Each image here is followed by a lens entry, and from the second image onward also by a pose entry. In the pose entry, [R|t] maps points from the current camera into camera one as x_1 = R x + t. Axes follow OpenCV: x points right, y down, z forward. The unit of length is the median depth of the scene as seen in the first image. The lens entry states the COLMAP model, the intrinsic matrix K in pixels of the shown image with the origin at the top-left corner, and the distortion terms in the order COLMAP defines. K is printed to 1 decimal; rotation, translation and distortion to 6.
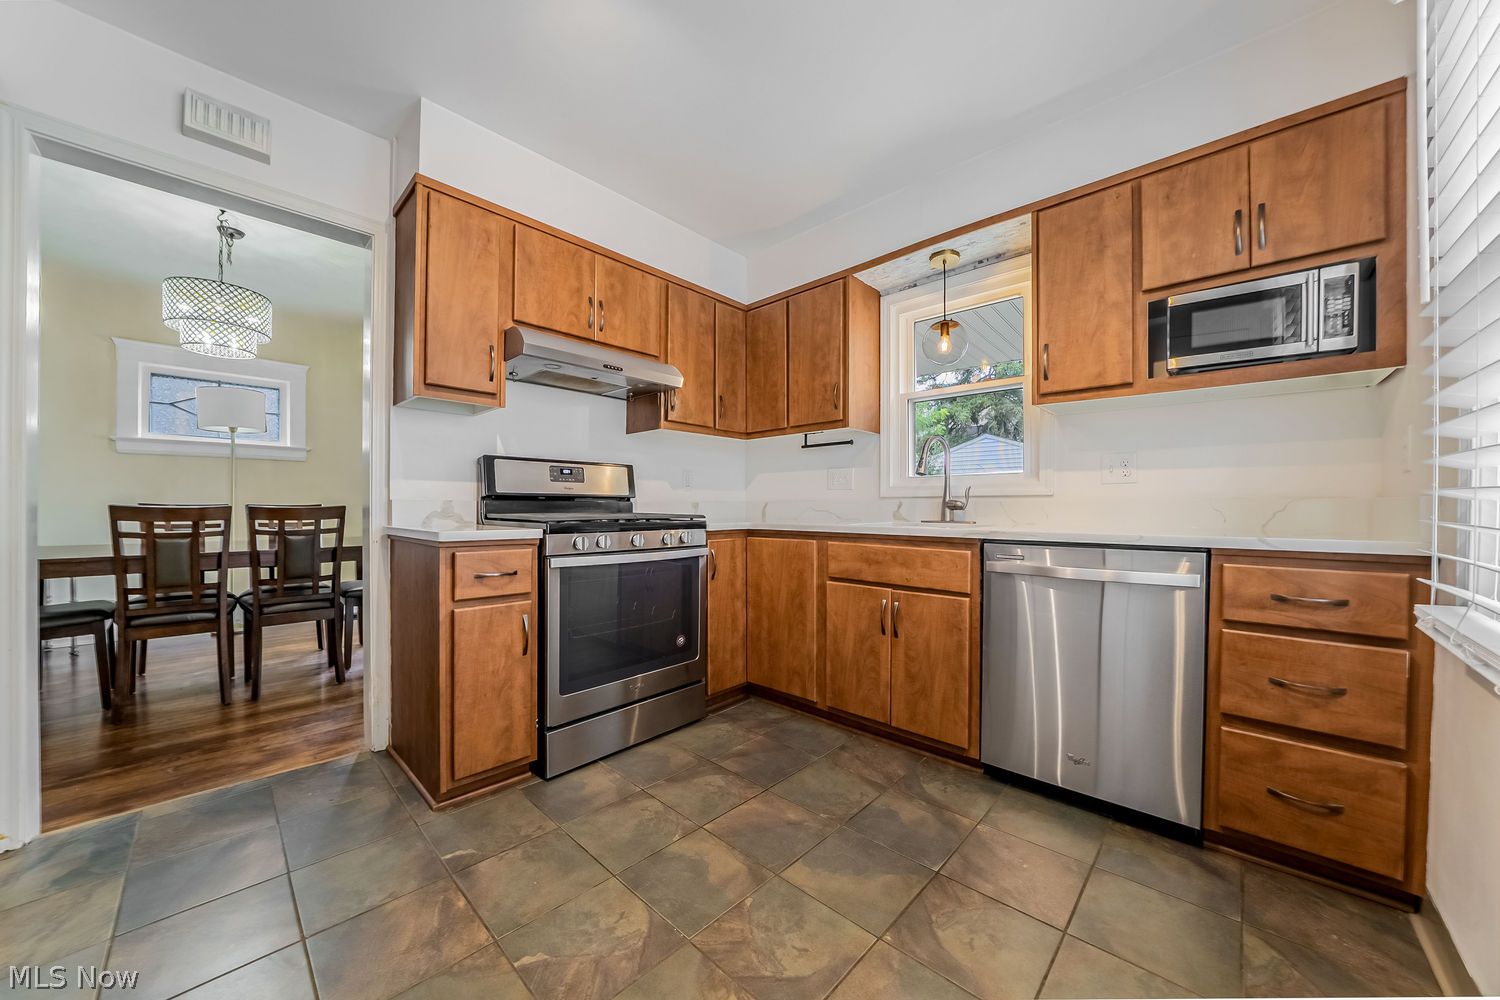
lens RADIAL K [[523.7, 0, 752.3], [0, 523.7, 511.3], [0, 0, 1]] dist [-0.019648, -0.000017]
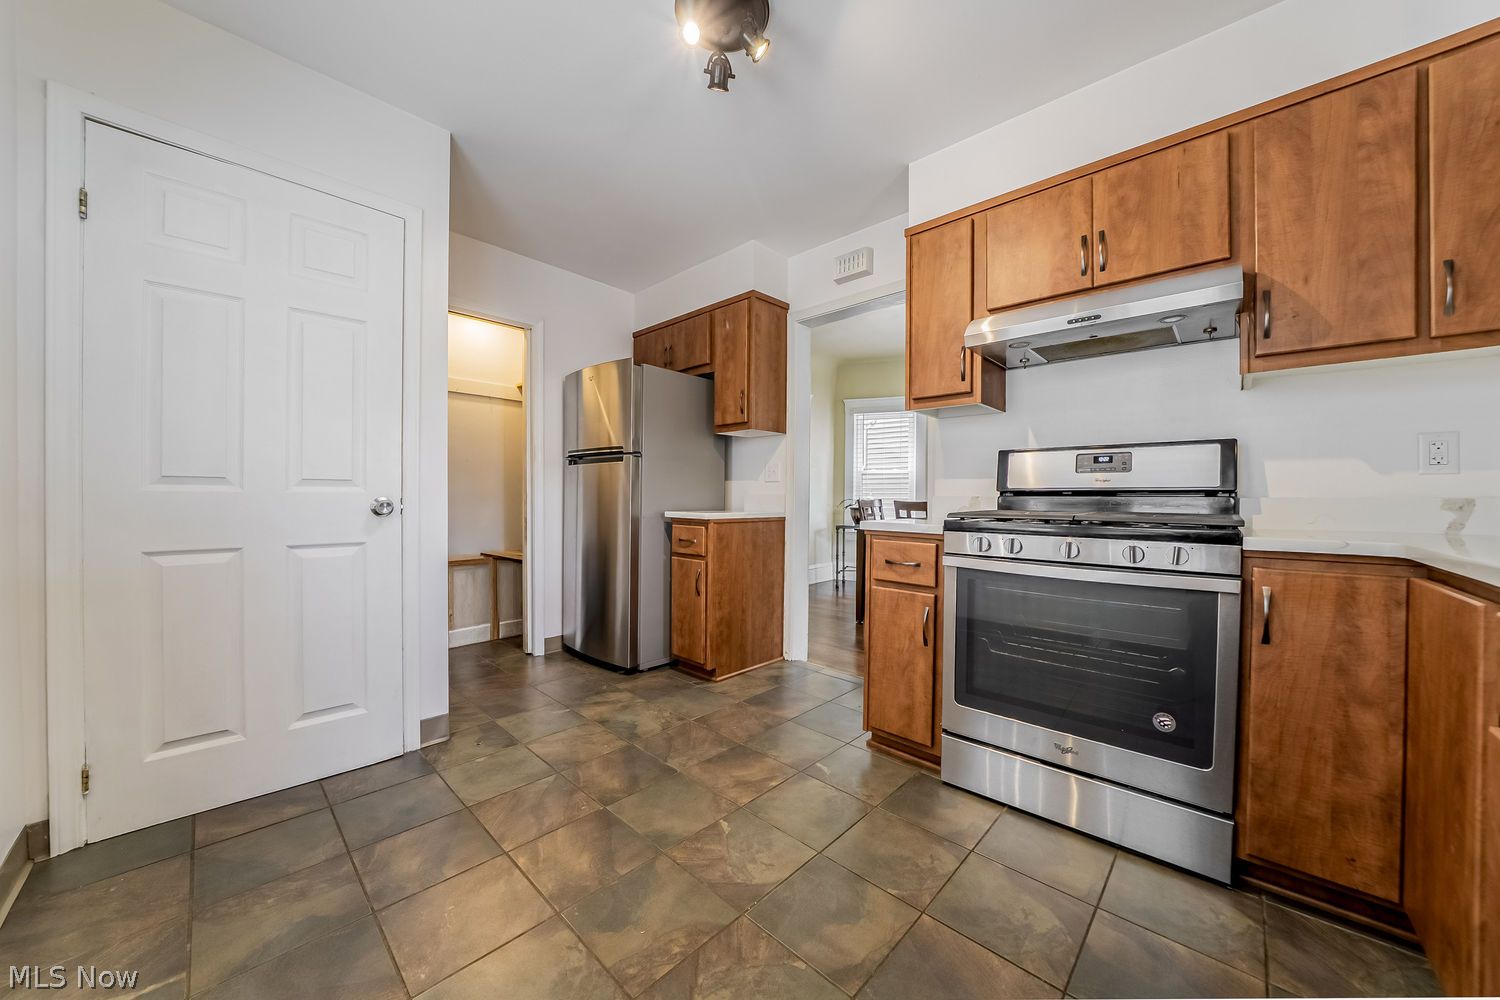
lens RADIAL K [[523.7, 0, 752.3], [0, 523.7, 511.3], [0, 0, 1]] dist [-0.019648, -0.000017]
pose [[0.006944, 0.015994, -0.999848, 0.582920], [-0.023202, 0.999605, 0.015829, 0.001140], [0.999707, 0.023089, 0.007312, 0.637018]]
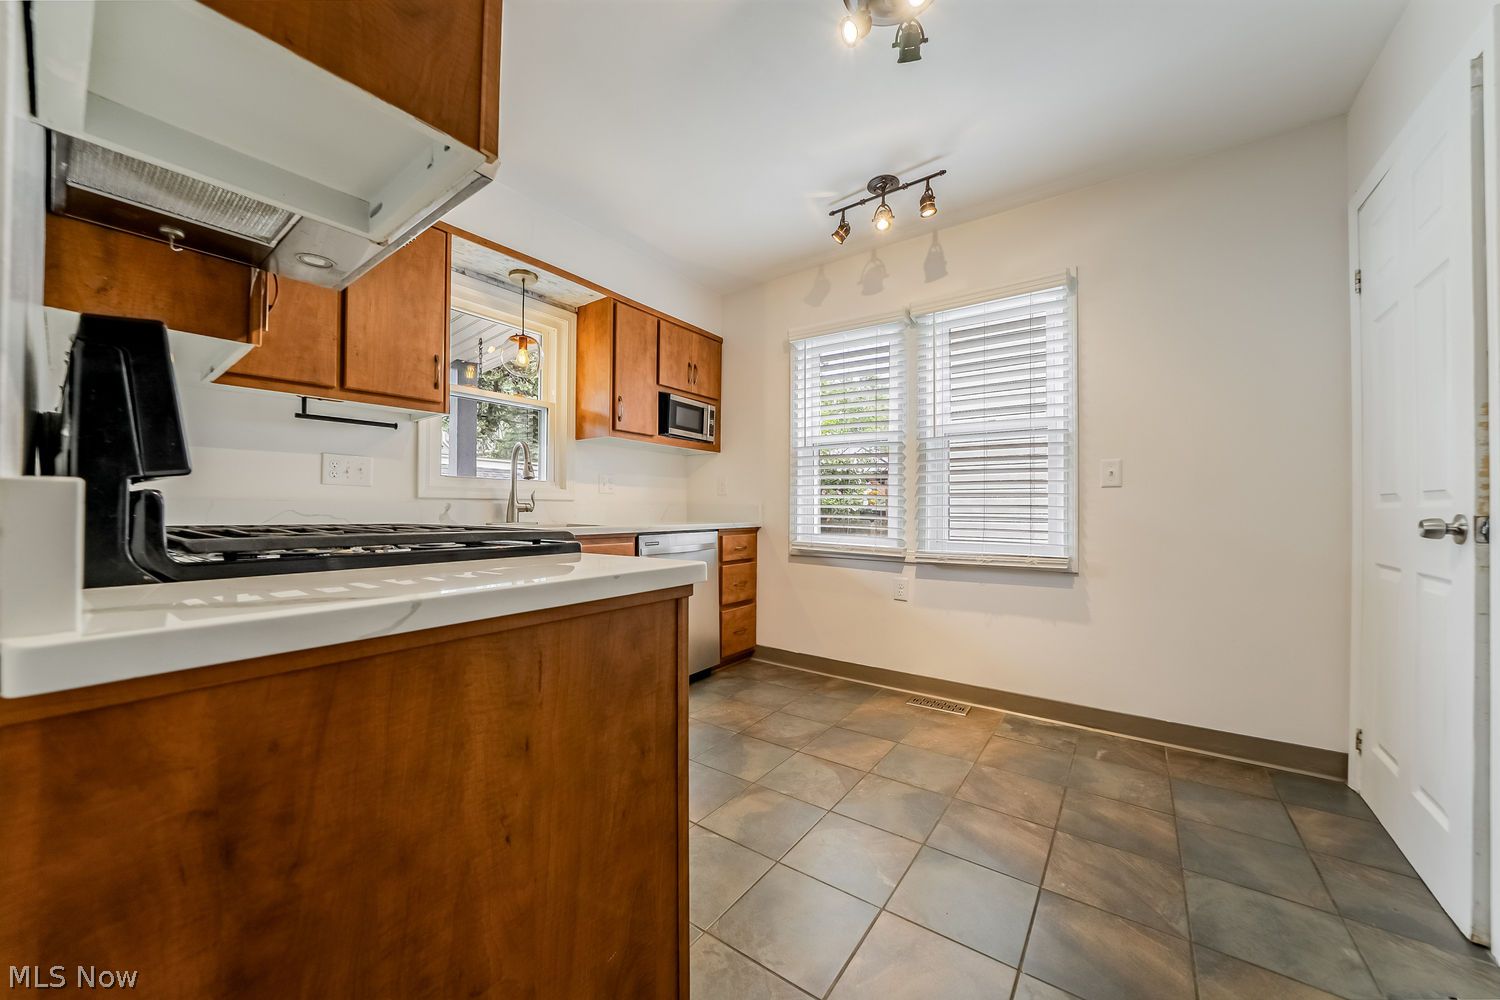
lens RADIAL K [[534.1, 0, 750.0], [0, 534.1, 500.0], [0, 0, 1]] dist [-0.000157, 0.000003]
pose [[-0.119290, 0.018304, 0.992691, -1.018080], [0.010944, 0.999794, -0.017120, -0.005344], [-0.992799, 0.008822, -0.119466, 0.890861]]
